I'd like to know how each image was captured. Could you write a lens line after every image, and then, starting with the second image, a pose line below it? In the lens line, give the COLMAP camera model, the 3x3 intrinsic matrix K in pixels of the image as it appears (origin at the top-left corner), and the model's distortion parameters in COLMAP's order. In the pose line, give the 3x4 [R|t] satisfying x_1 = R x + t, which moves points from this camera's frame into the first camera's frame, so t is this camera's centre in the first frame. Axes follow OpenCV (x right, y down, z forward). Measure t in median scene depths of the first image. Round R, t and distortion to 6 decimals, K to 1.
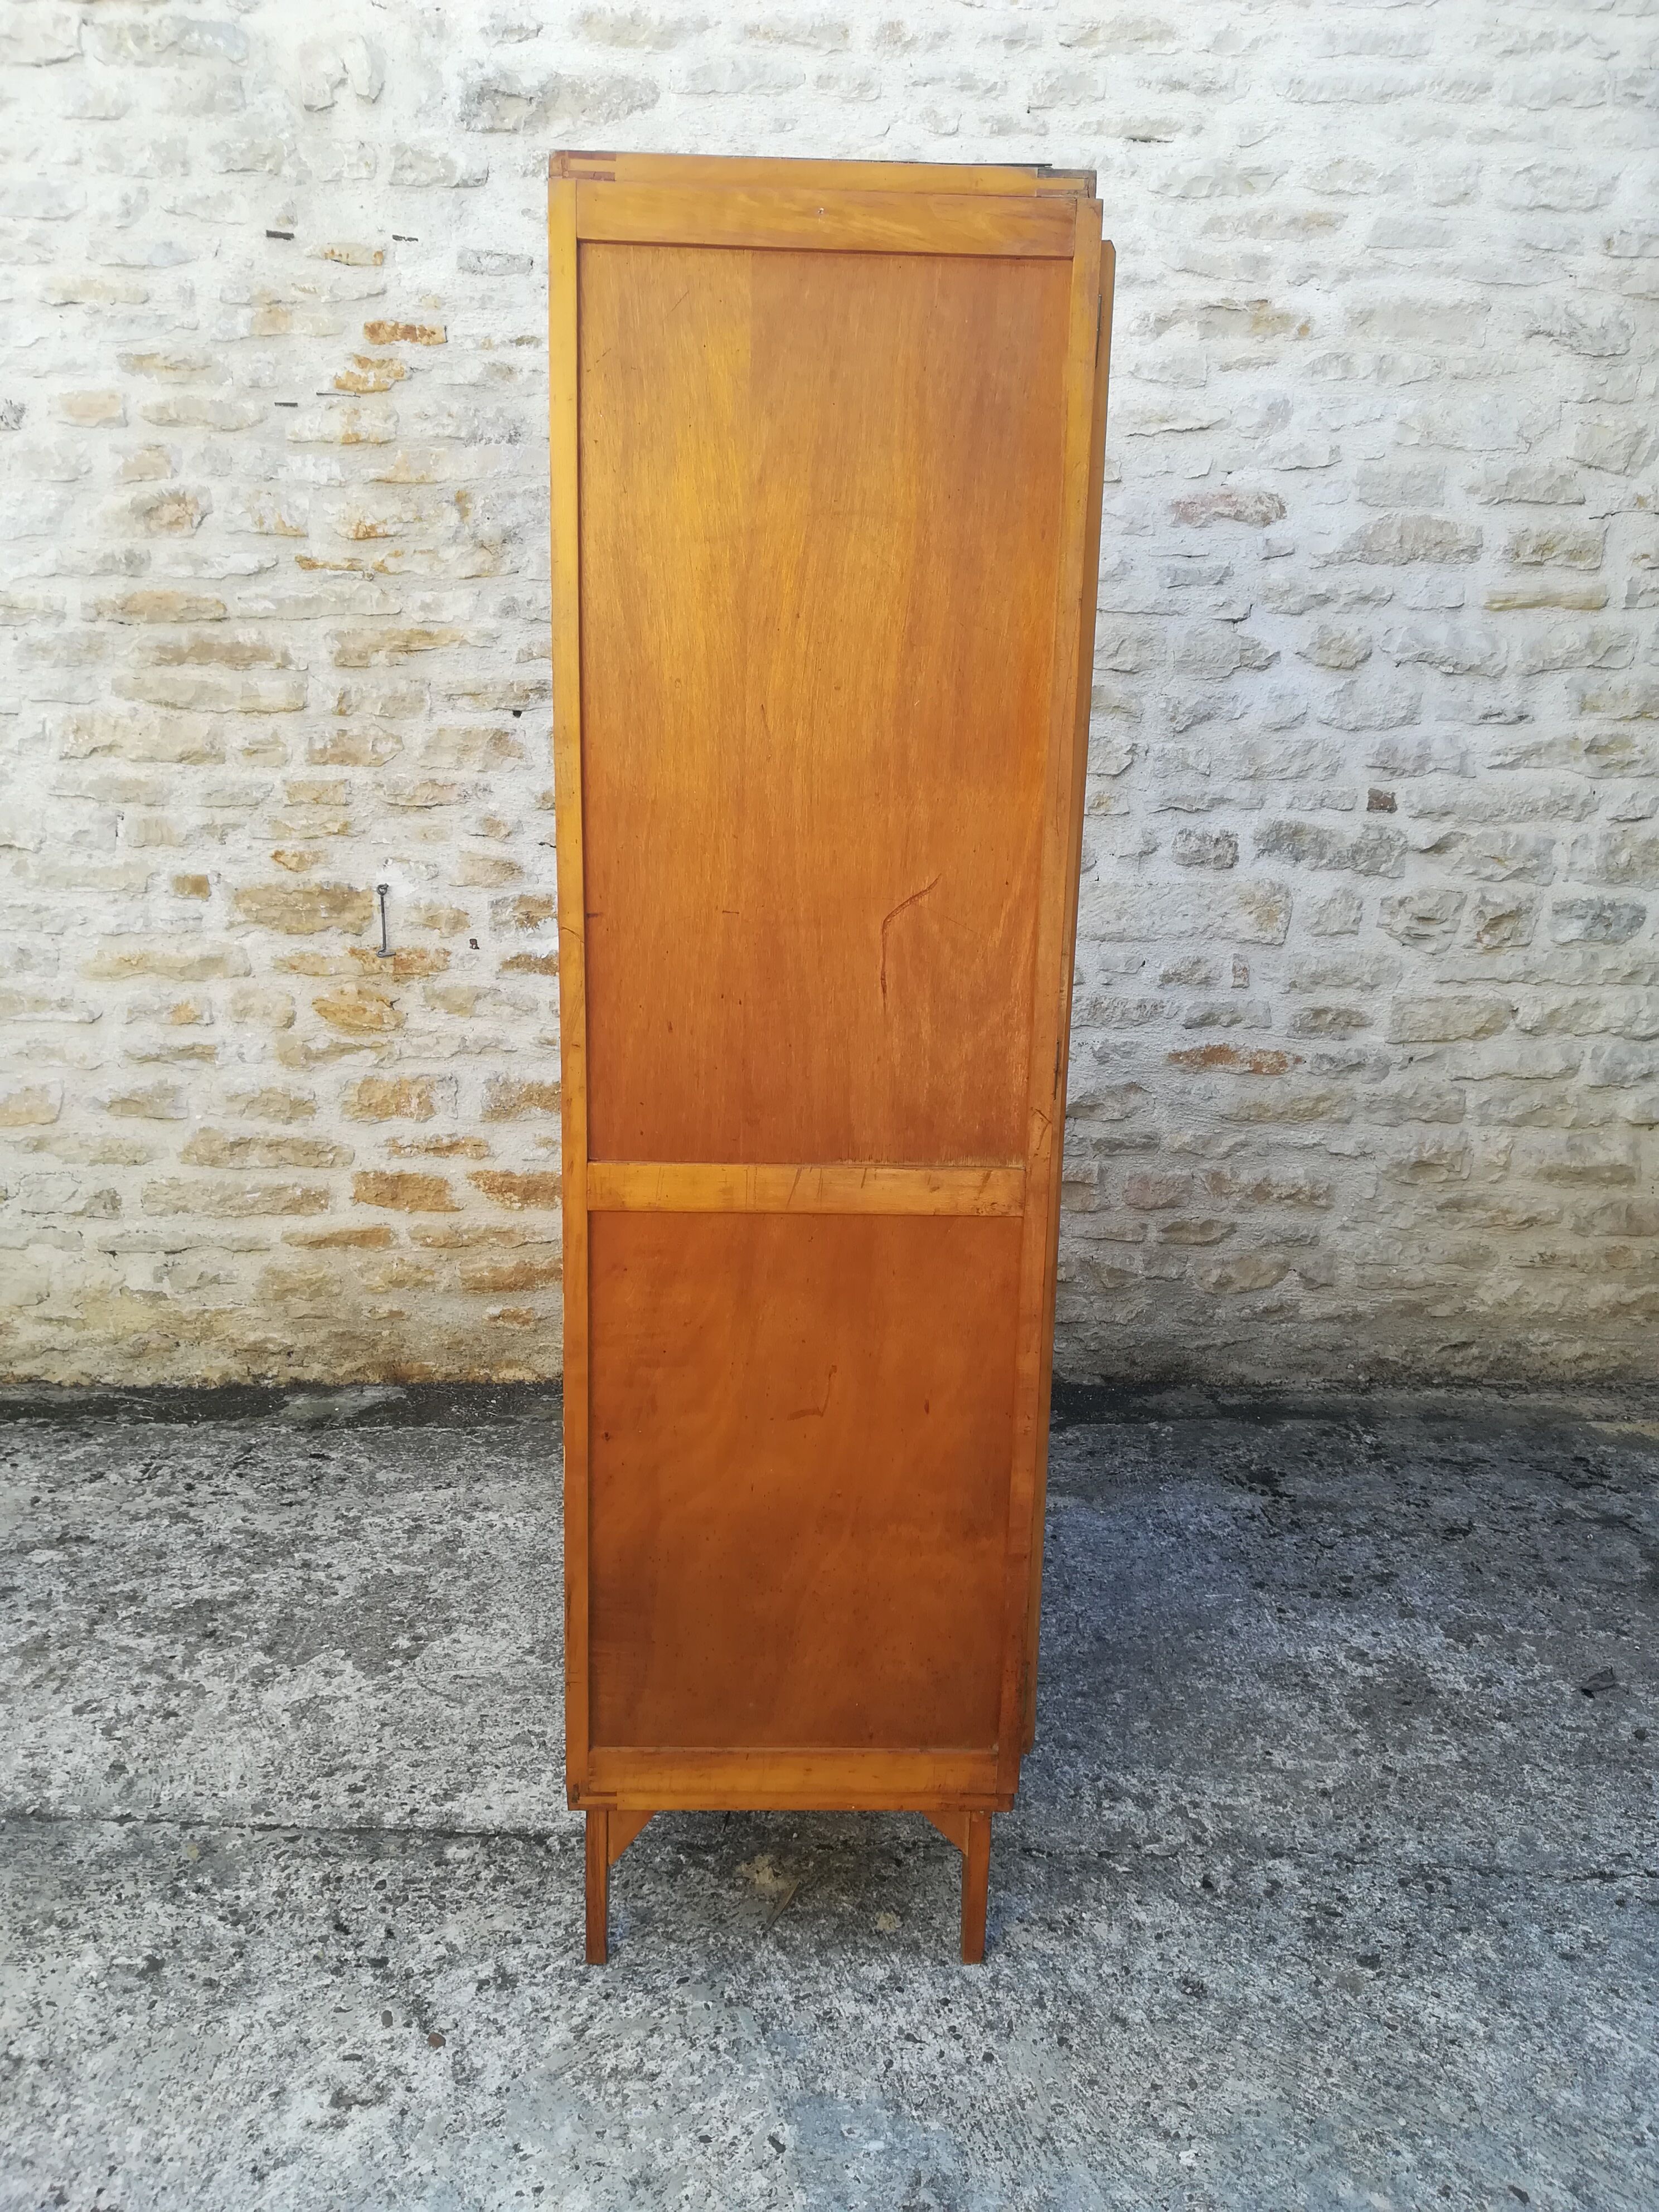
lens RADIAL K [[1711.1, 0, 809.5], [0, 1711.1, 1112.8], [0, 0, 1]] dist [0.059196, -0.080932]
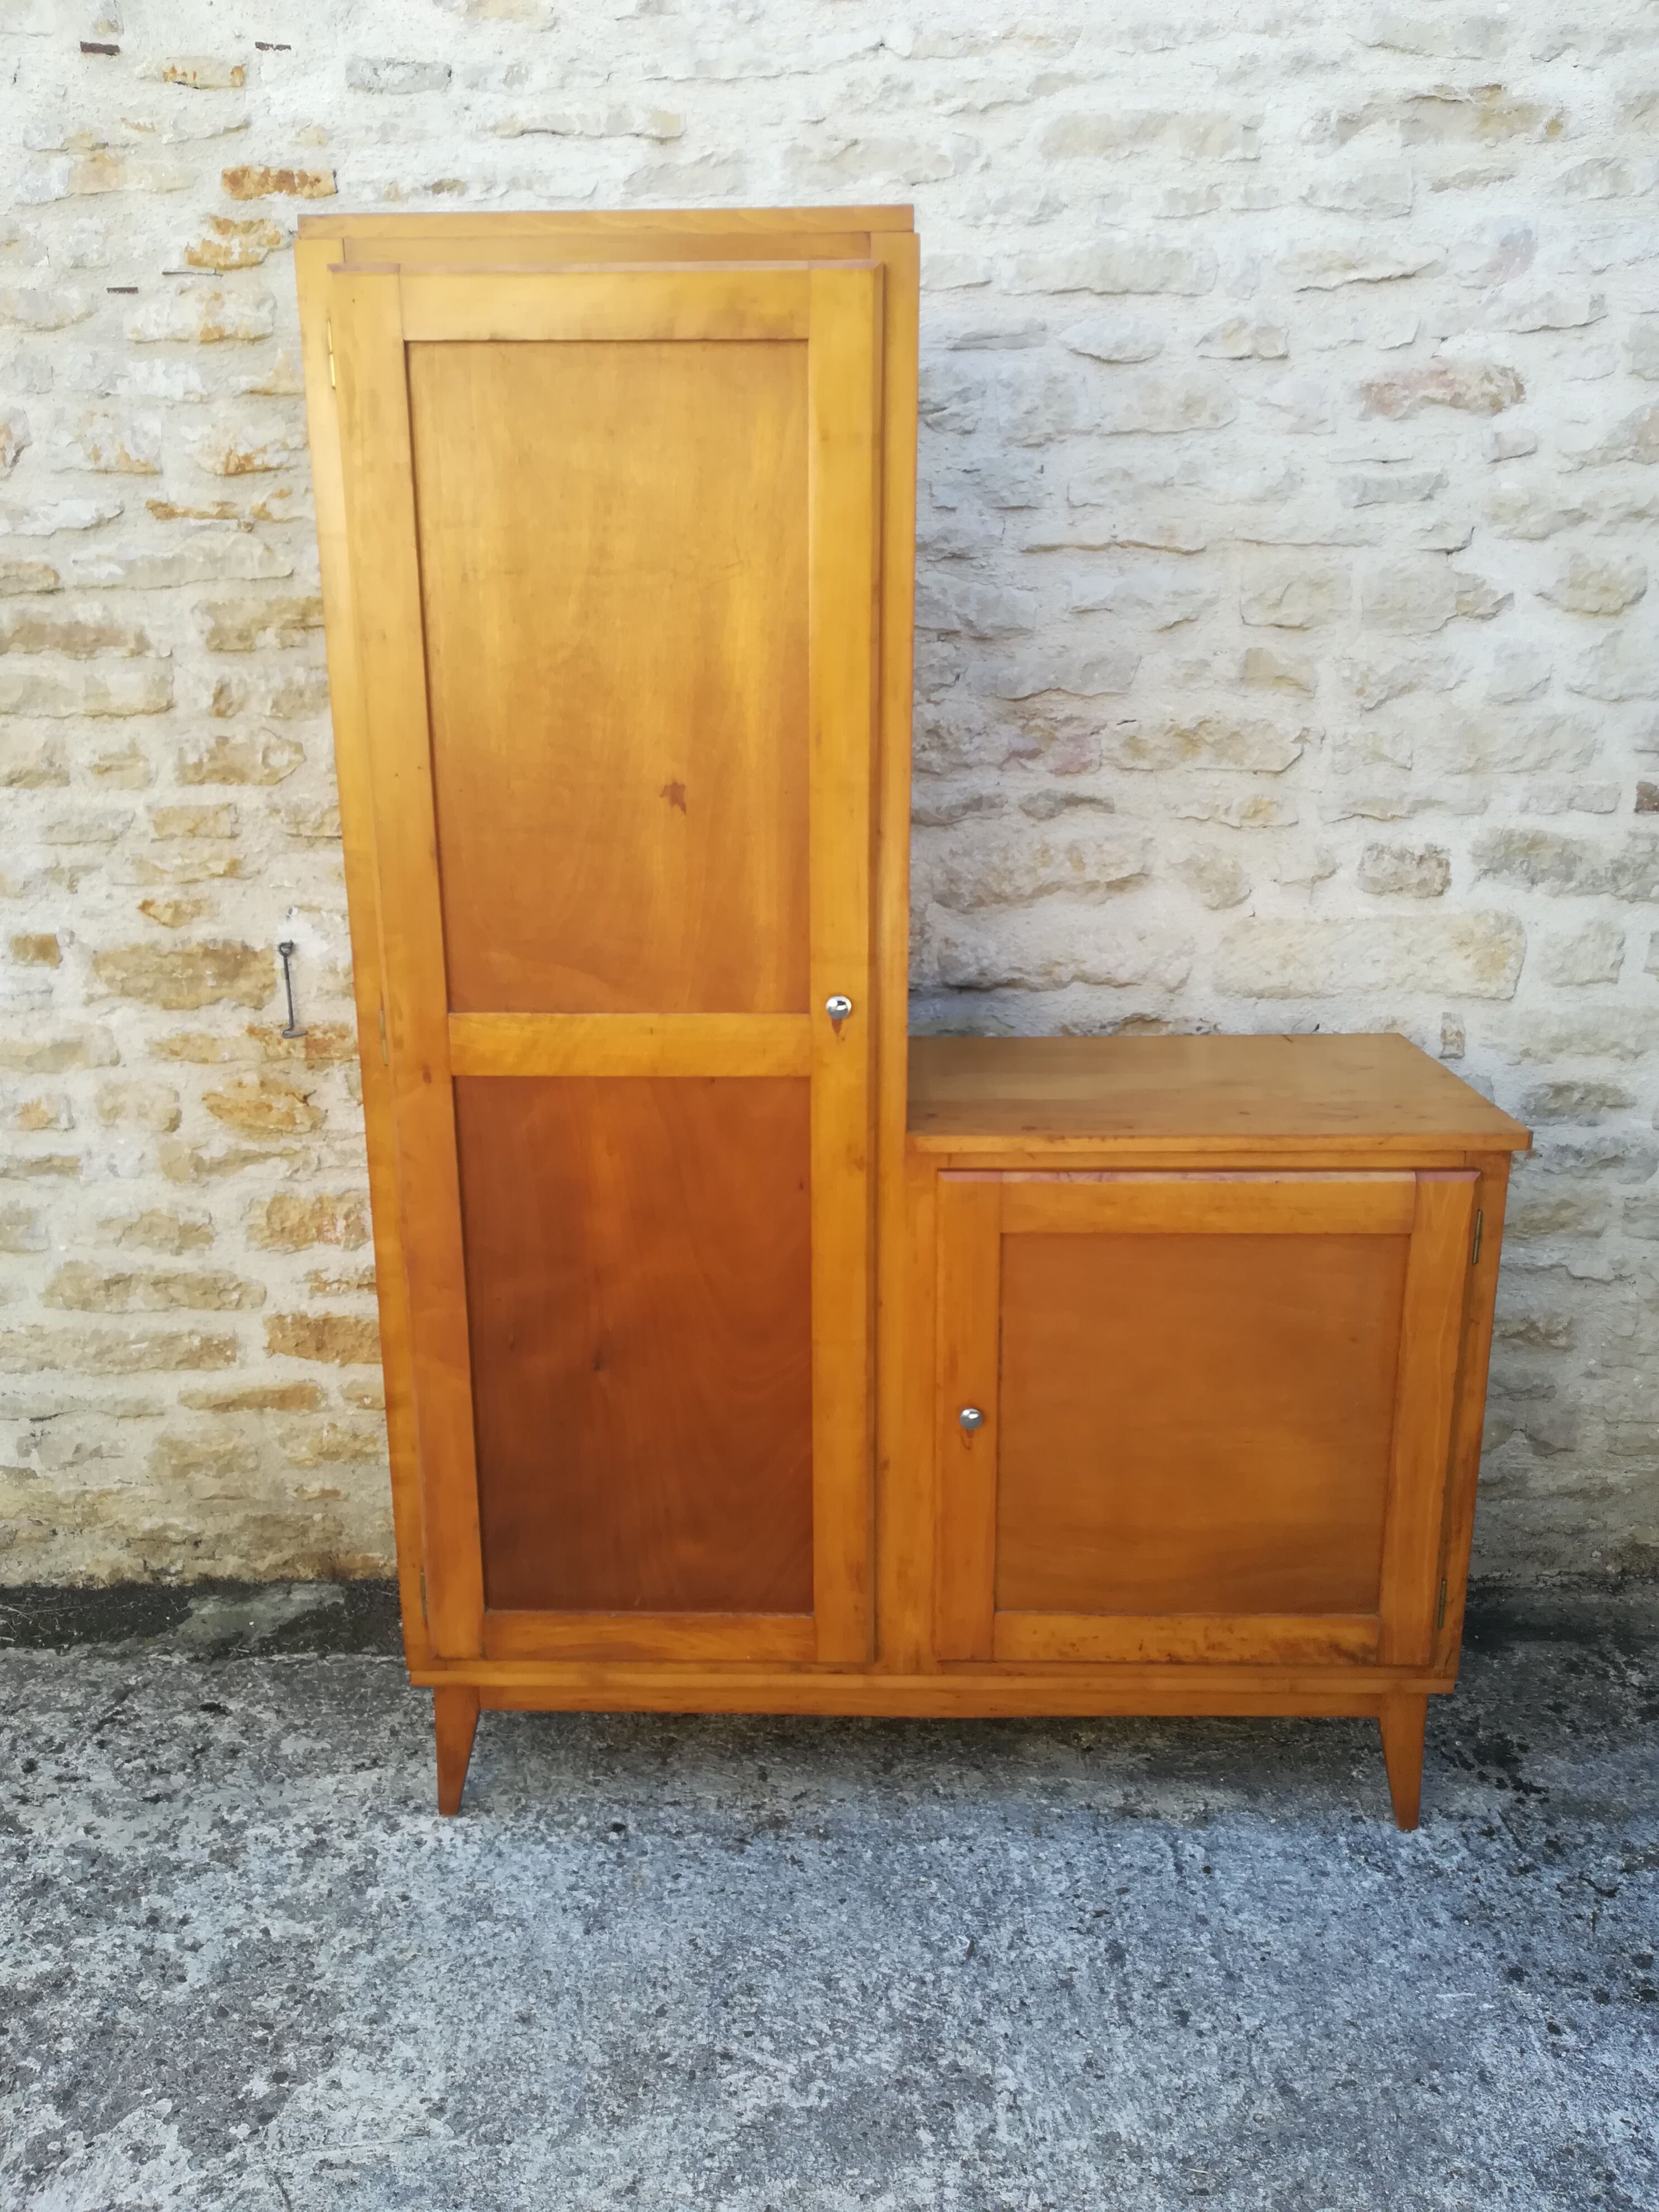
lens RADIAL K [[1706.2, 0, 814.3], [0, 1706.2, 1114.5], [0, 0, 1]] dist [0.062624, -0.073966]
pose [[0.998332, -0.011408, -0.056598, 0.025750], [0.013033, 0.999511, 0.028419, -0.086481], [0.056247, -0.029110, 0.997992, 0.301644]]
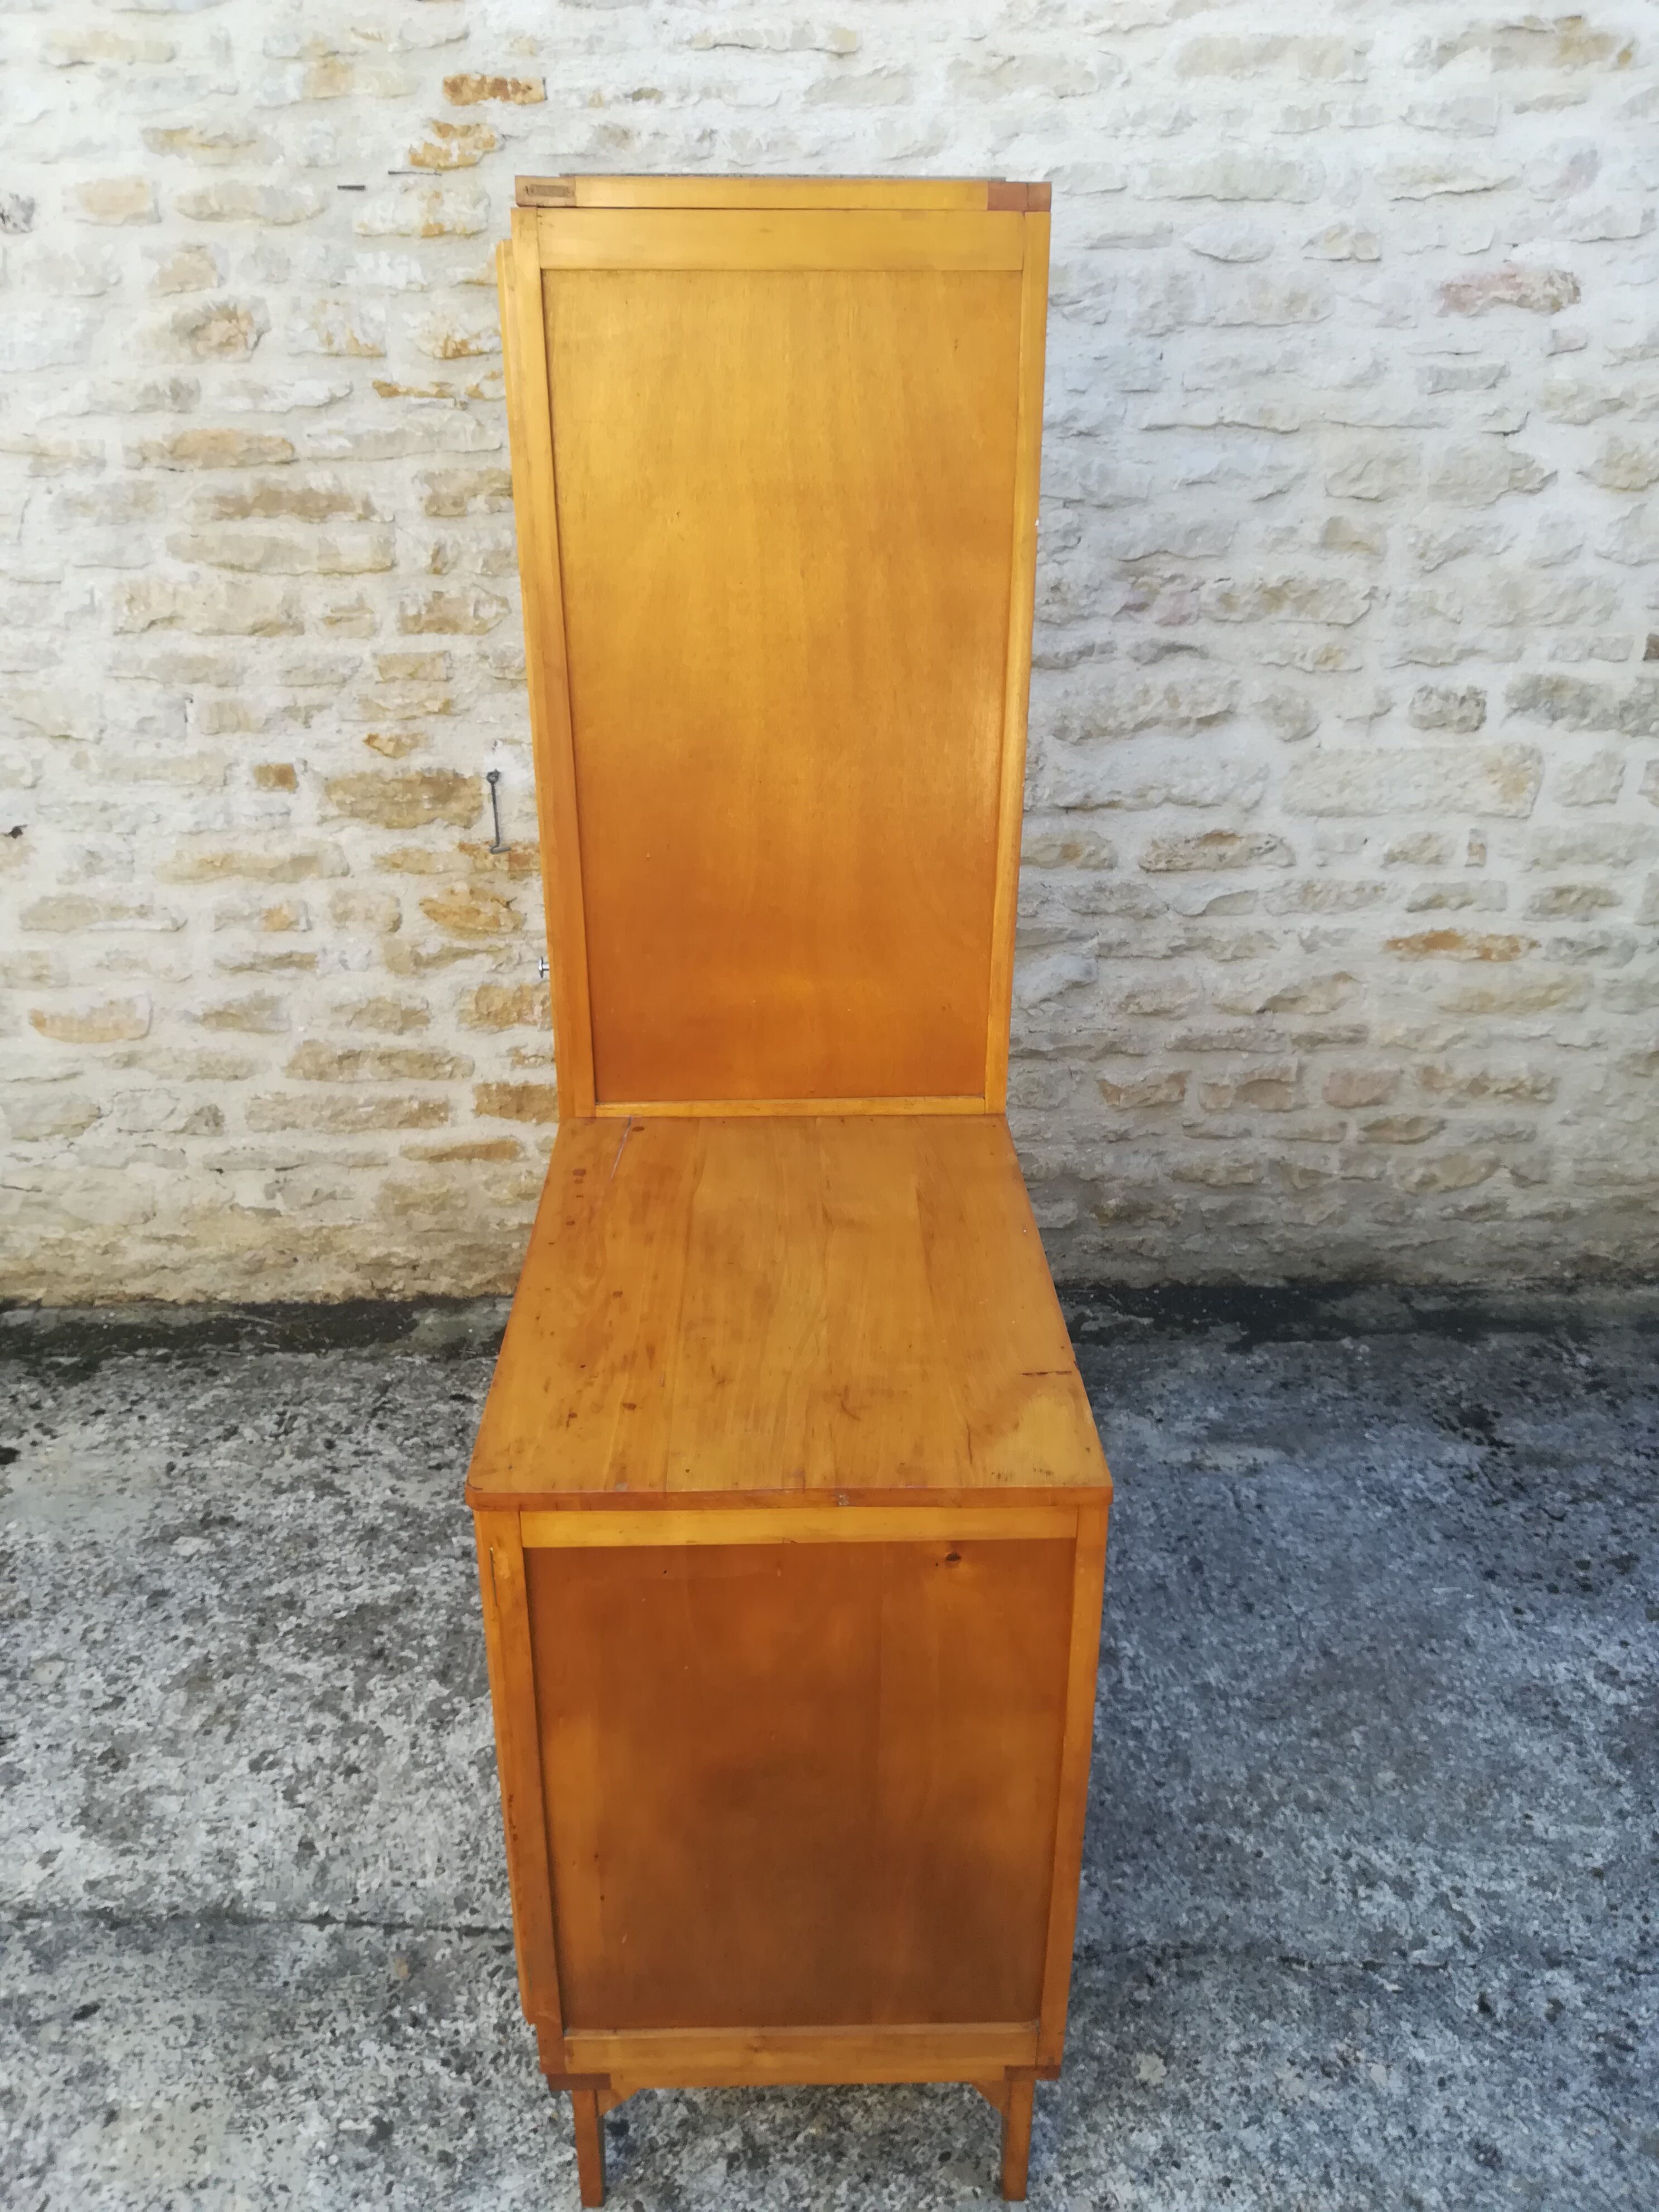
lens RADIAL K [[1725.9, 0, 816.1], [0, 1725.9, 1113.9], [0, 0, 1]] dist [0.055003, -0.082476]
pose [[0.999724, -0.009138, -0.021629, -0.076753], [0.013457, 0.977853, 0.208858, -0.163870], [0.019241, -0.209092, 0.977707, 0.124869]]
